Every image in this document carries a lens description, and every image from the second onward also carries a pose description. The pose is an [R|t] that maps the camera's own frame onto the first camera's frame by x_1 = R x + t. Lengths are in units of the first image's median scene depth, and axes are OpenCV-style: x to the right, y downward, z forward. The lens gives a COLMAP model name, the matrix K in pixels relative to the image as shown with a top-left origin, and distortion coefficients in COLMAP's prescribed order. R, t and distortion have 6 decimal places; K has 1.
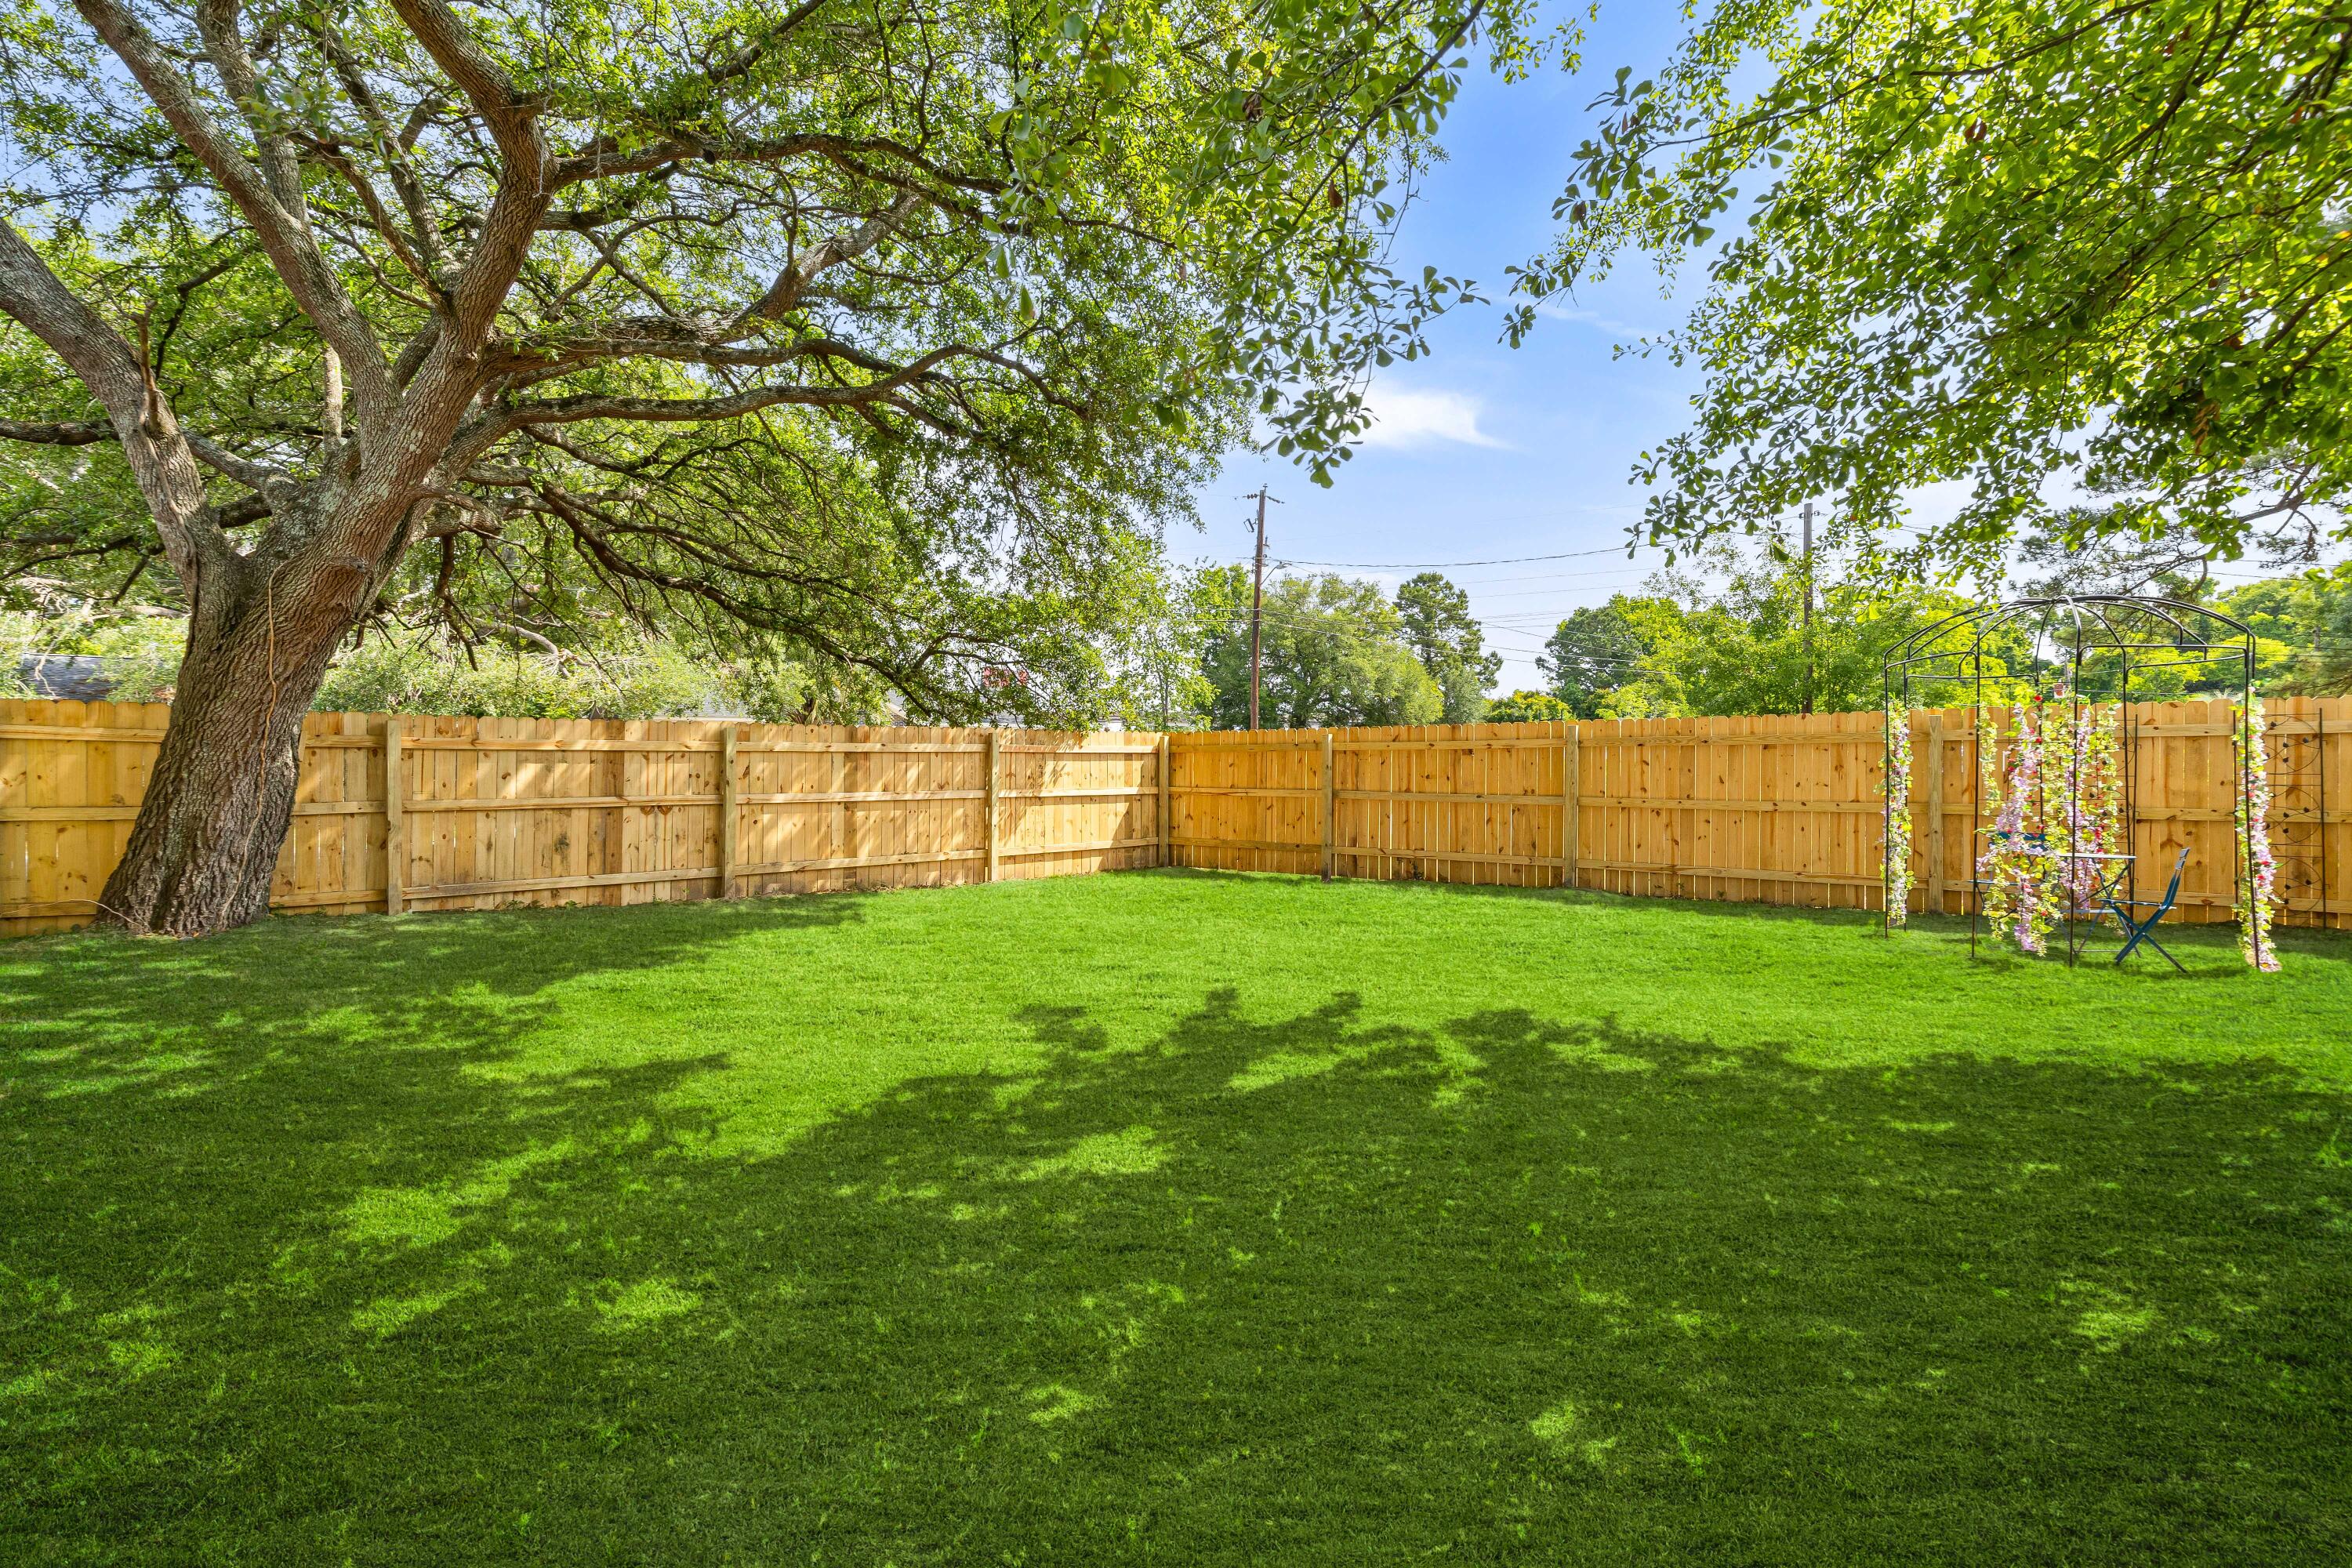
lens RADIAL K [[1073.0, 0, 1171.8], [0, 1073.0, 770.3], [0, 0, 1]] dist [0.002228, 0.000503]
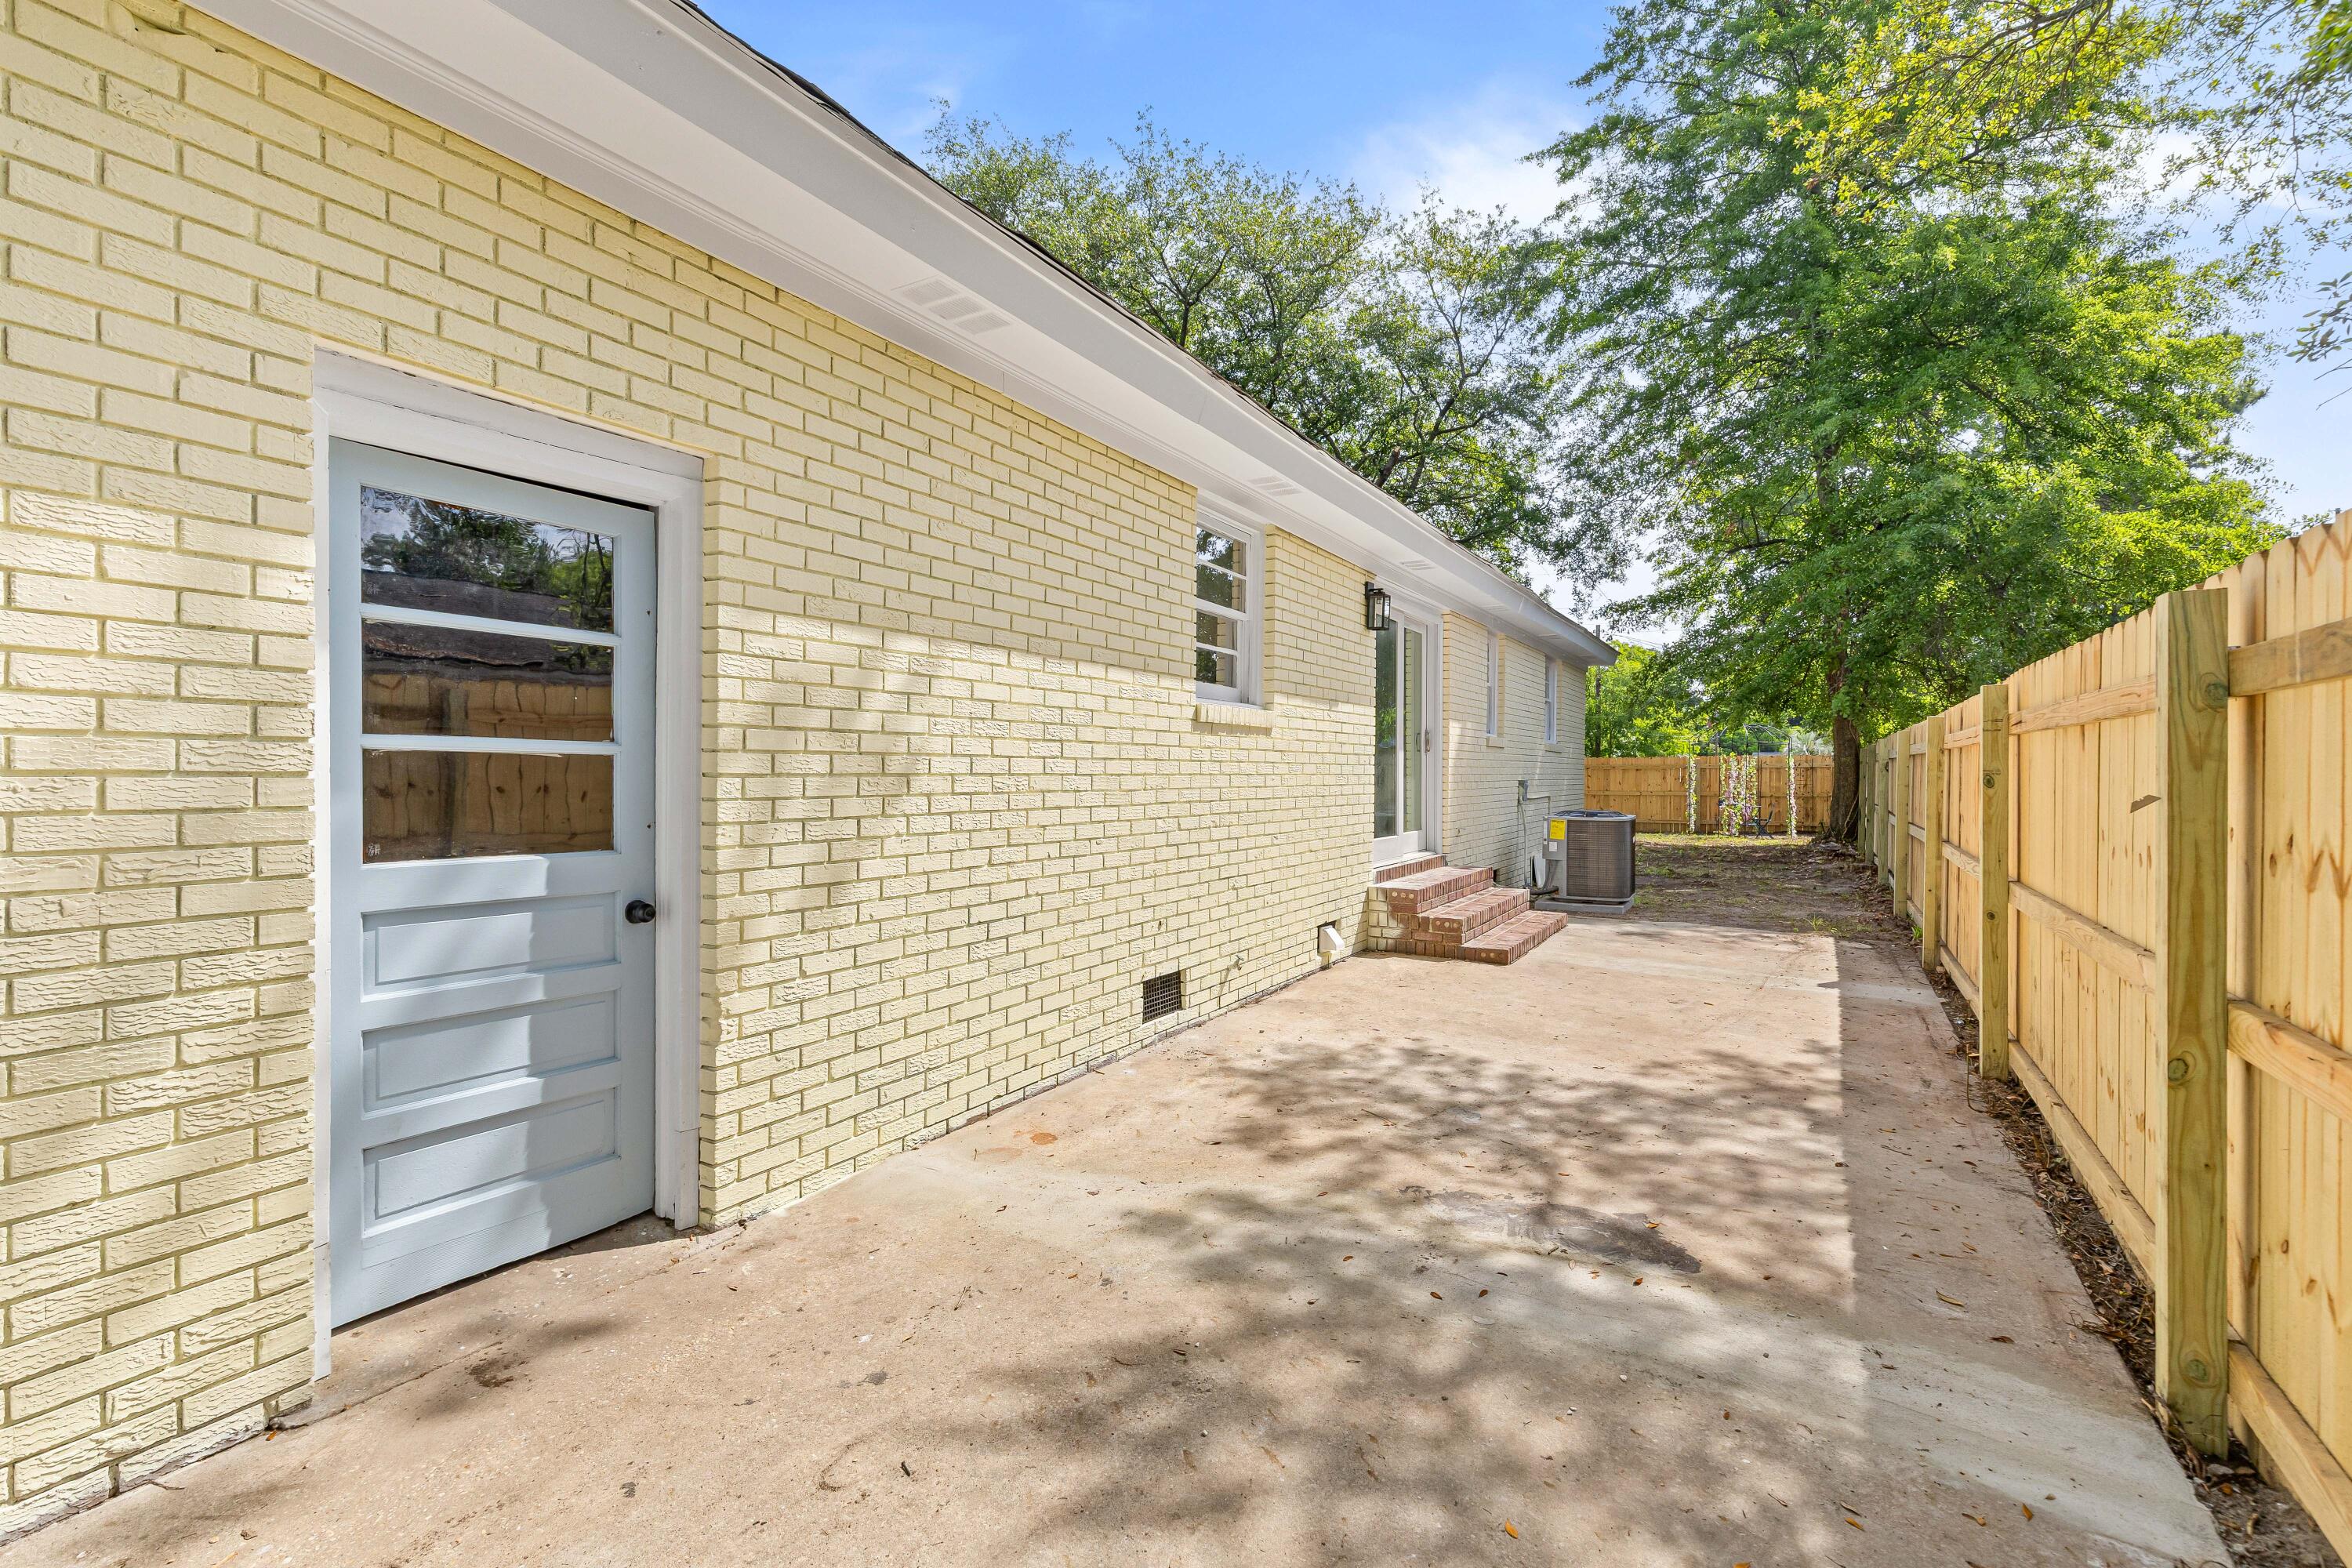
lens RADIAL K [[1073.0, 0, 1179.2], [0, 1073.0, 782.0], [0, 0, 1]] dist [0.002228, 0.000503]
pose [[0.974404, 0.004898, 0.224749, -1.117295], [-0.003834, 0.999979, -0.005169, 0.024207], [-0.224769, 0.004175, 0.974403, -1.278458]]
